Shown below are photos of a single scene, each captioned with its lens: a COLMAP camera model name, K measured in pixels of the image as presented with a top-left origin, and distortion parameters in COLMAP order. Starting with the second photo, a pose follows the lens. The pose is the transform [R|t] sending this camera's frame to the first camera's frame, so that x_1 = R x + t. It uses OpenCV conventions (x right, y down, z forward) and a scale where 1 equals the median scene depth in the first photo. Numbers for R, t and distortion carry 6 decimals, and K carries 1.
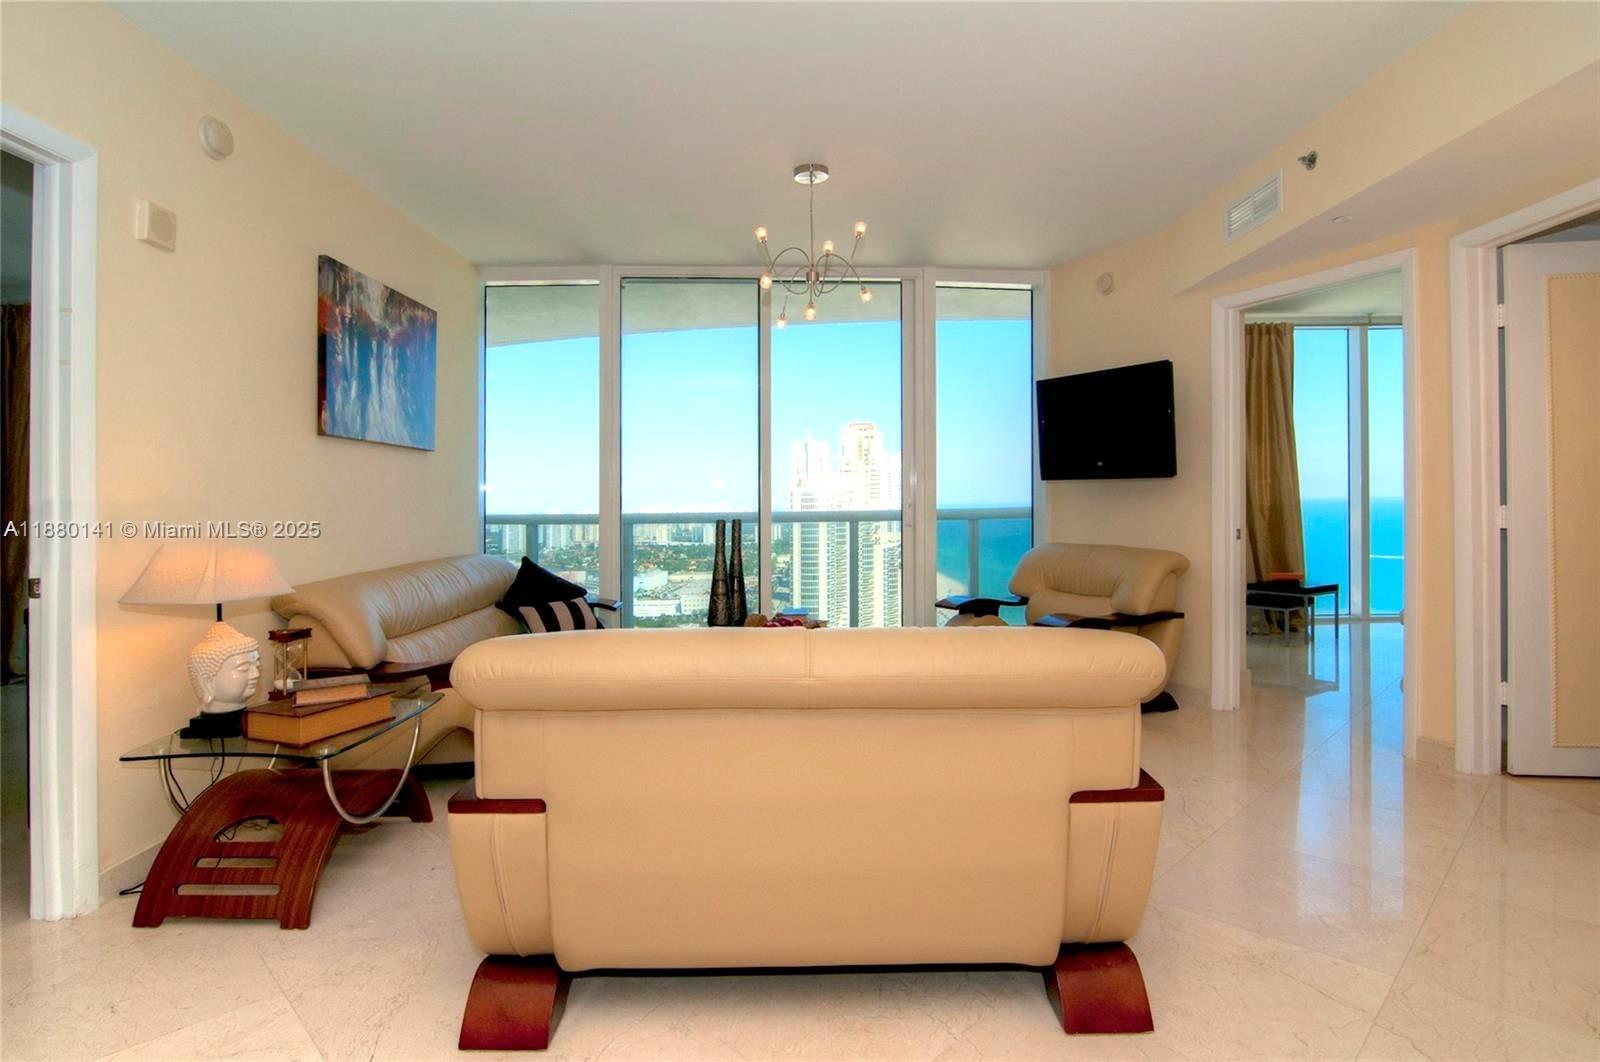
lens RADIAL K [[822.9, 0, 846.2], [0, 822.9, 493.1], [0, 0, 1]] dist [-0.019300, -0.002403]
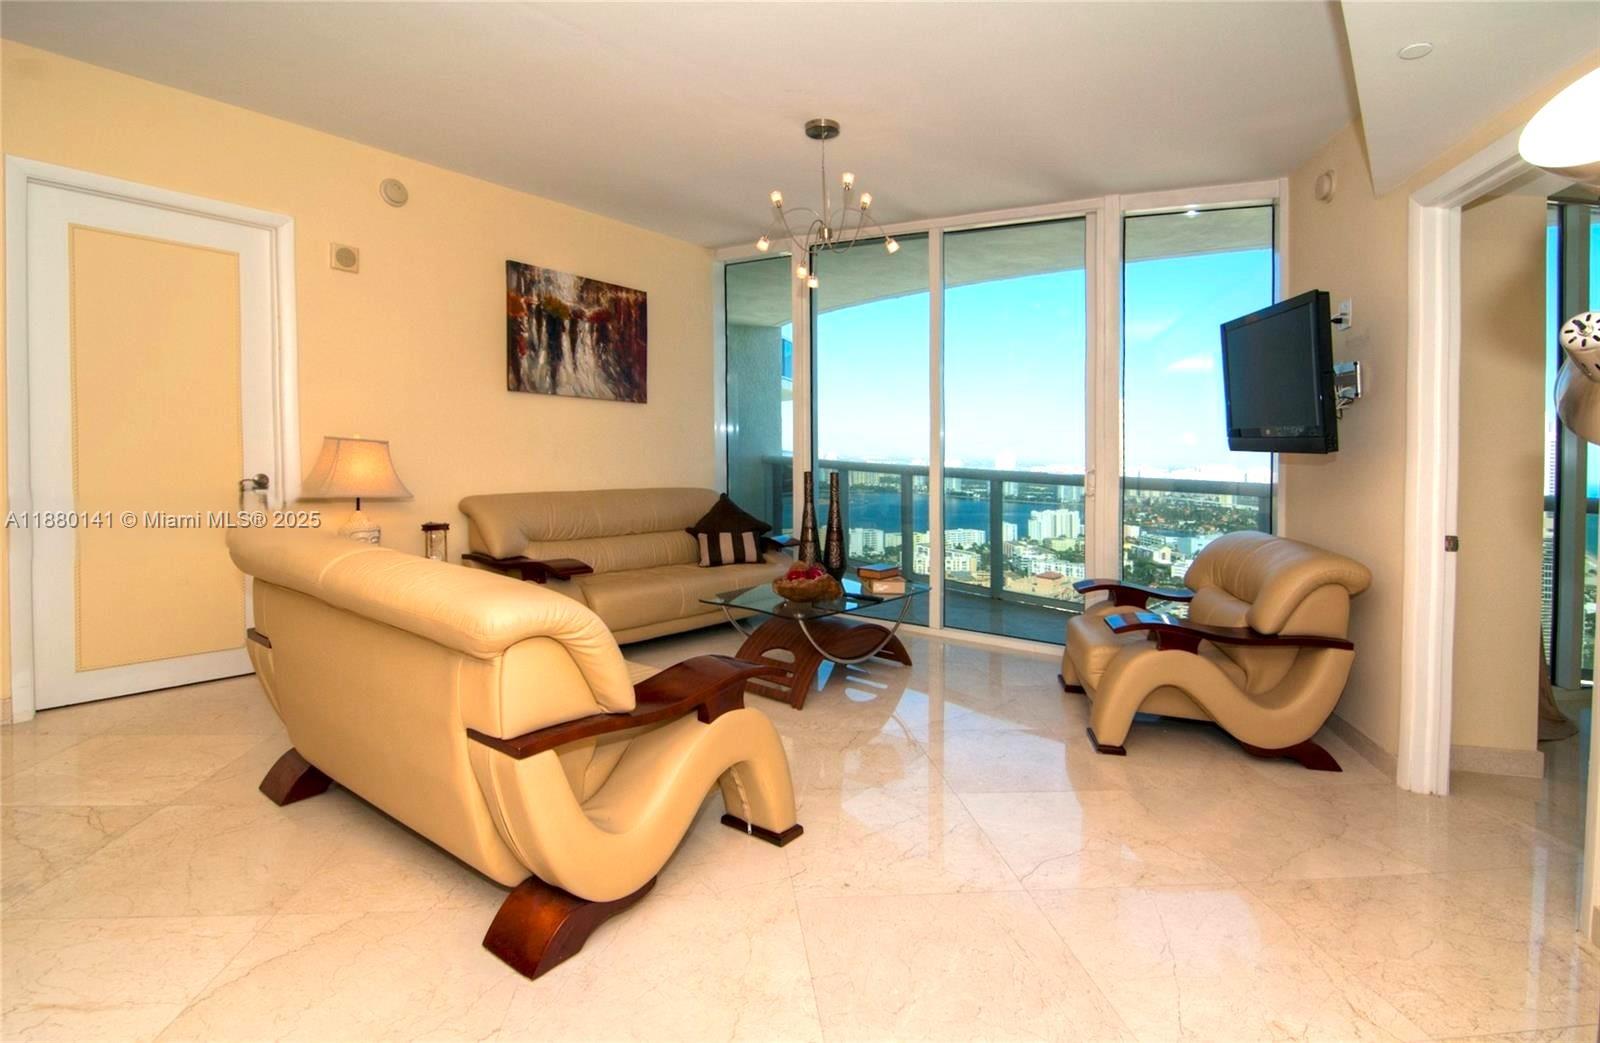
lens RADIAL K [[816.5, 0, 842.6], [0, 816.5, 487.8], [0, 0, 1]] dist [-0.011073, -0.002227]
pose [[0.787666, 0.075719, -0.611432, 0.616314], [-0.045176, 0.996846, 0.065251, -0.020053], [0.614444, -0.023774, 0.788602, 0.221655]]
